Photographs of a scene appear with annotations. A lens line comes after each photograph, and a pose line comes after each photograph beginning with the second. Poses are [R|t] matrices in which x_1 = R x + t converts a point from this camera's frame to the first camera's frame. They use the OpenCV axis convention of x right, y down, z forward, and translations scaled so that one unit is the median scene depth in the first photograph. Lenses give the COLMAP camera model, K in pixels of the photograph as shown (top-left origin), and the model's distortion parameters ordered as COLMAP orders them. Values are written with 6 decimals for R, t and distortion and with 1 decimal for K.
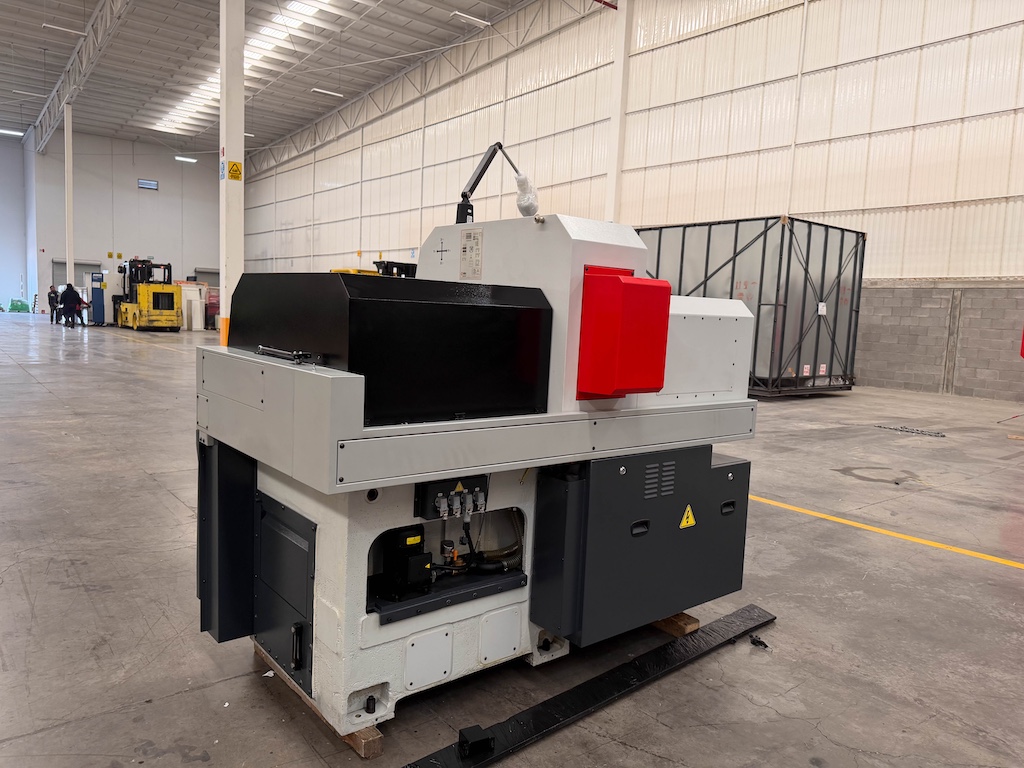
lens RADIAL K [[728.9, 0, 512.0], [0, 728.9, 384.0], [0, 0, 1]] dist [-0.002320, -0.003247]
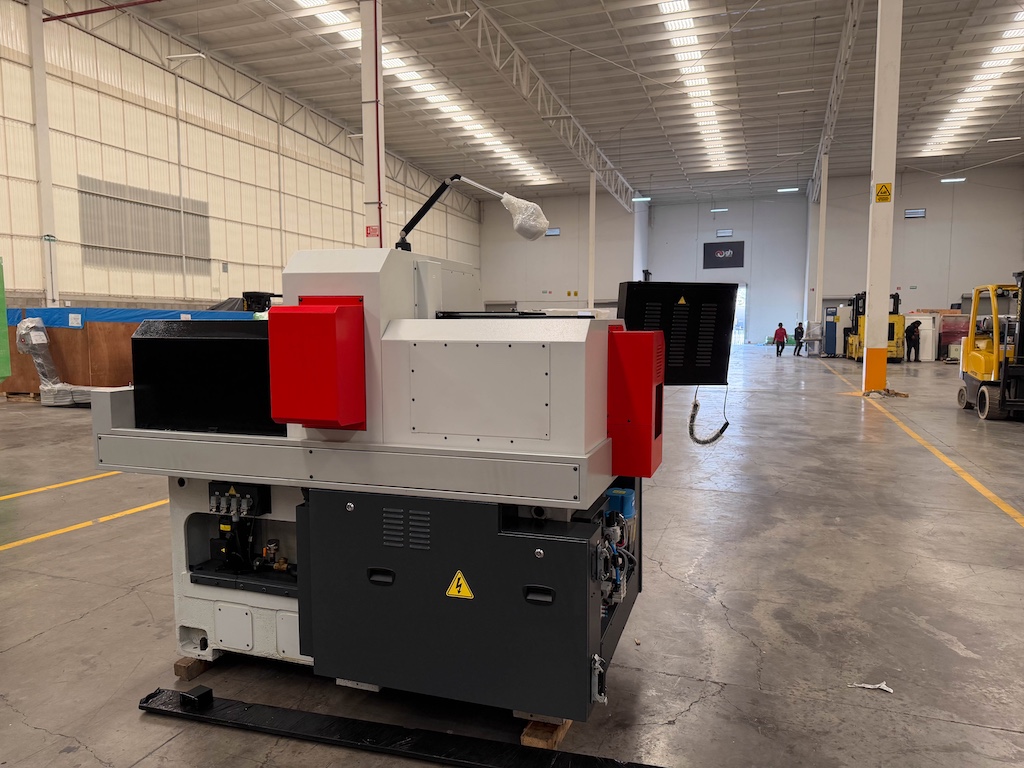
lens RADIAL K [[728.9, 0, 512.0], [0, 728.9, 384.0], [0, 0, 1]] dist [-0.002320, -0.003247]
pose [[0.526080, 0.023196, -0.850119, 1.057623], [-0.059614, 0.998175, -0.009655, -0.044270], [0.848343, 0.055758, 0.526503, 0.658909]]
